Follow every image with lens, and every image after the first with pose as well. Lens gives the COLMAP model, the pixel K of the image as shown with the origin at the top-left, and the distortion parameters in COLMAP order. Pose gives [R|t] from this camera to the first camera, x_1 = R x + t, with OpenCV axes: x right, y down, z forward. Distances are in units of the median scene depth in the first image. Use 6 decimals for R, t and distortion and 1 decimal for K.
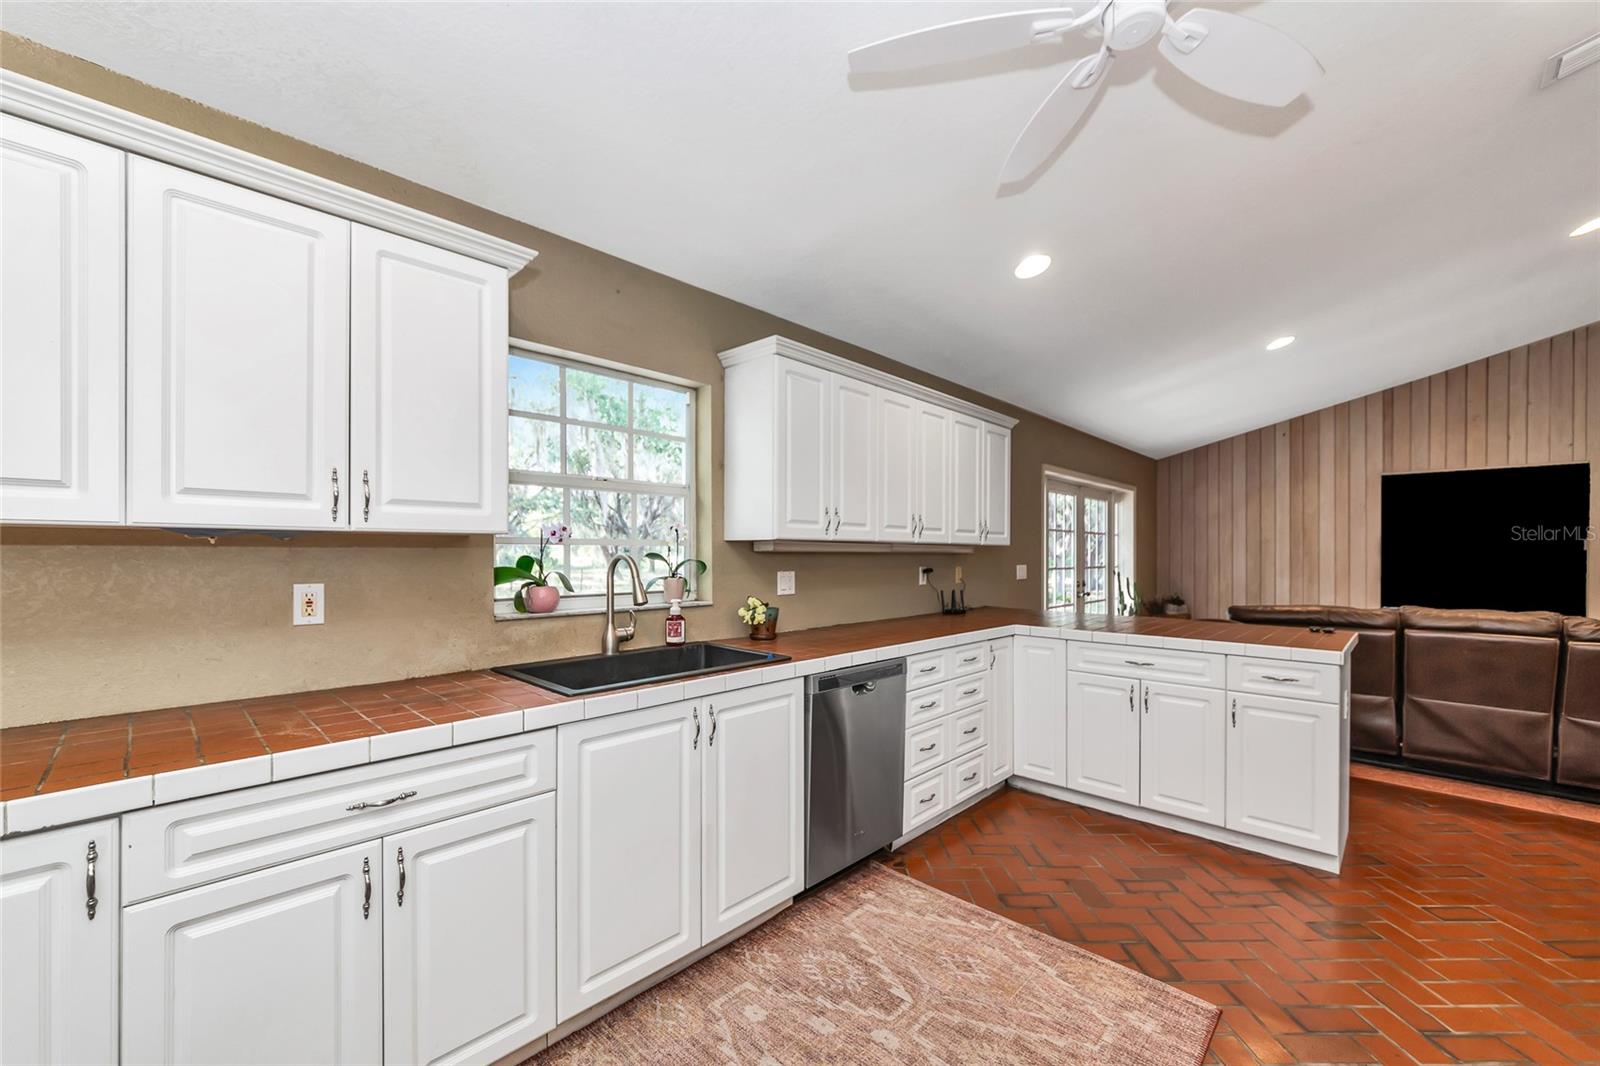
lens RADIAL K [[623.0, 0, 792.4], [0, 623.0, 556.7], [0, 0, 1]] dist [-0.008470, 0.000512]
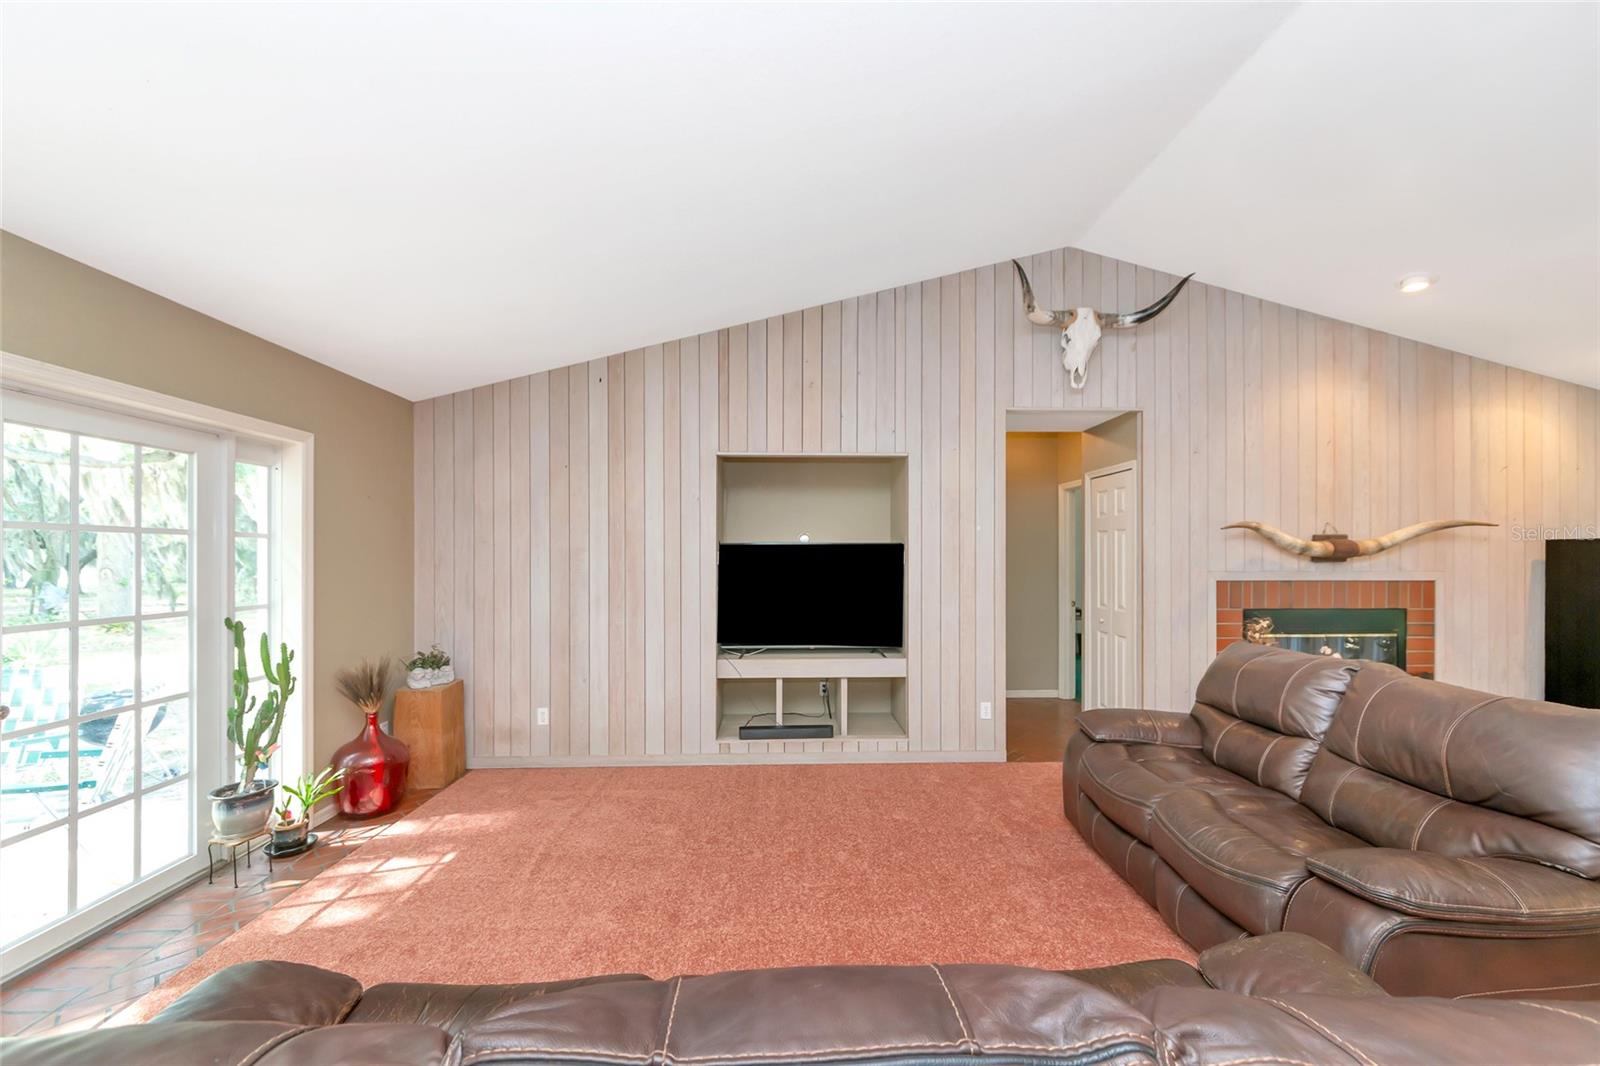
lens RADIAL K [[596.5, 0, 748.1], [0, 596.5, 557.0], [0, 0, 1]] dist [-0.010892, -0.000009]
pose [[0.703587, -0.003406, 0.710601, 1.140717], [0.006159, 0.999980, -0.001305, -0.043559], [-0.710582, 0.005295, 0.703594, 1.150784]]
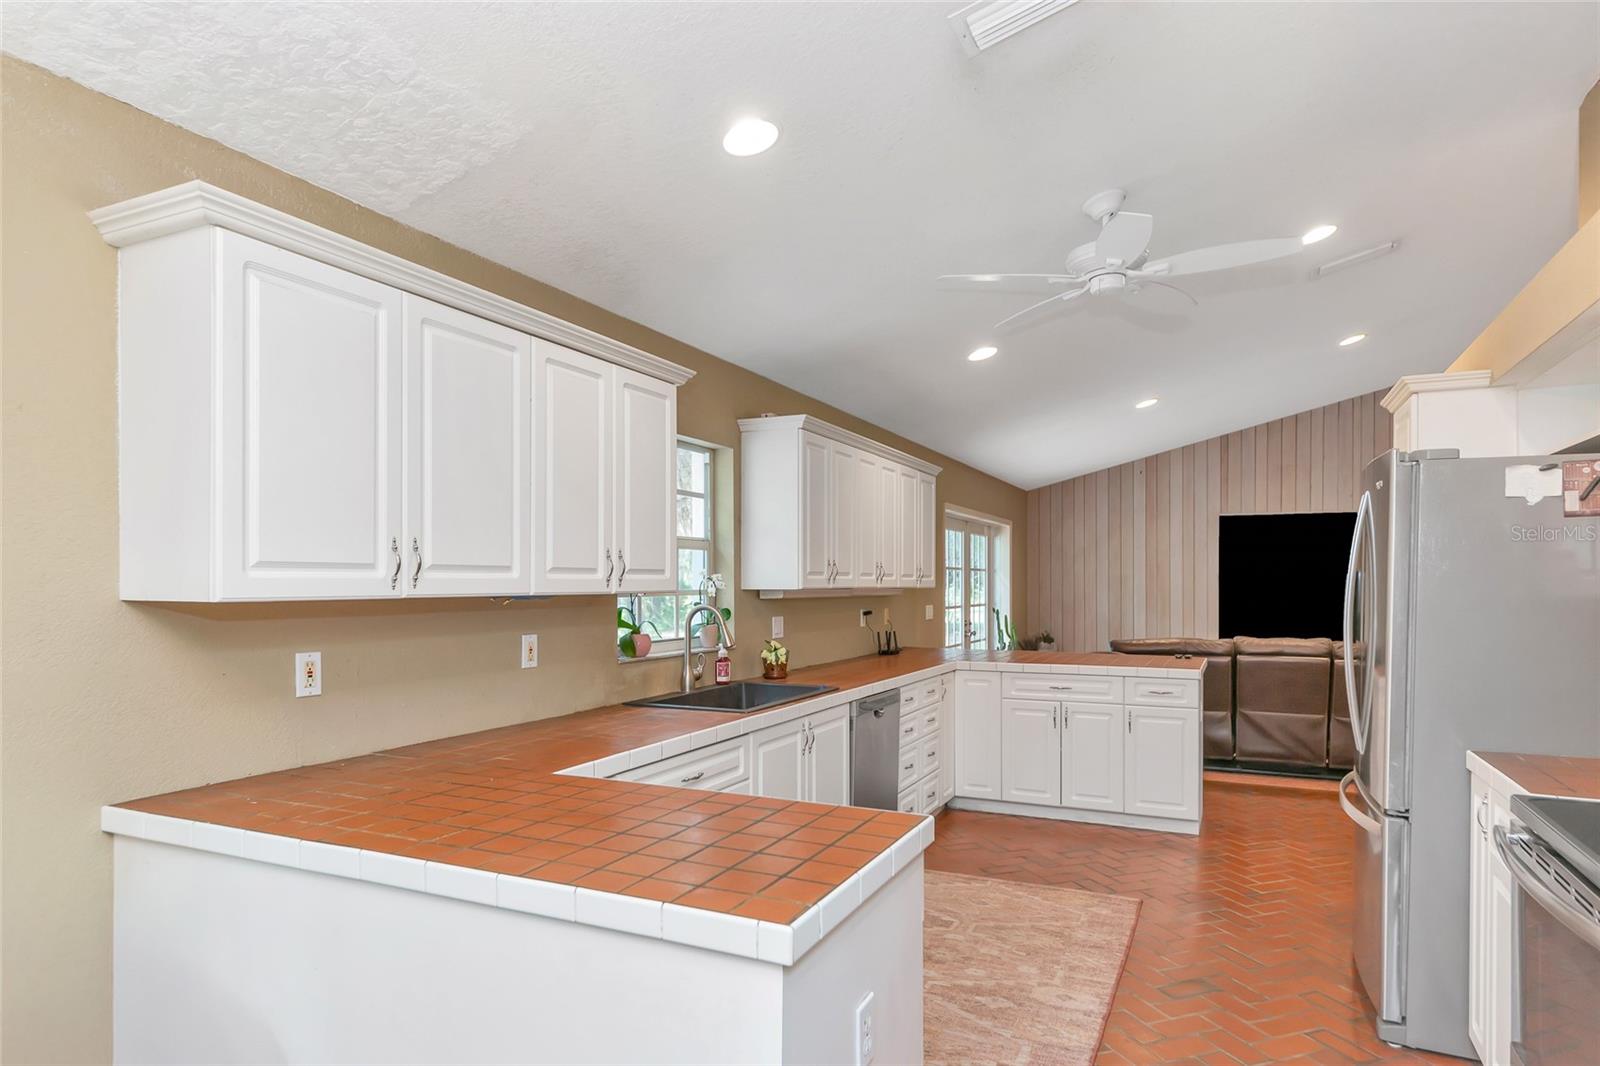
lens RADIAL K [[905.8, 0, 788.3], [0, 905.8, 589.9], [0, 0, 1]] dist [-0.002754, -0.001233]
pose [[0.949397, -0.005953, 0.314022, -0.526227], [0.005113, 0.999981, 0.003498, -0.030172], [-0.314037, -0.001715, 0.949409, -0.535987]]
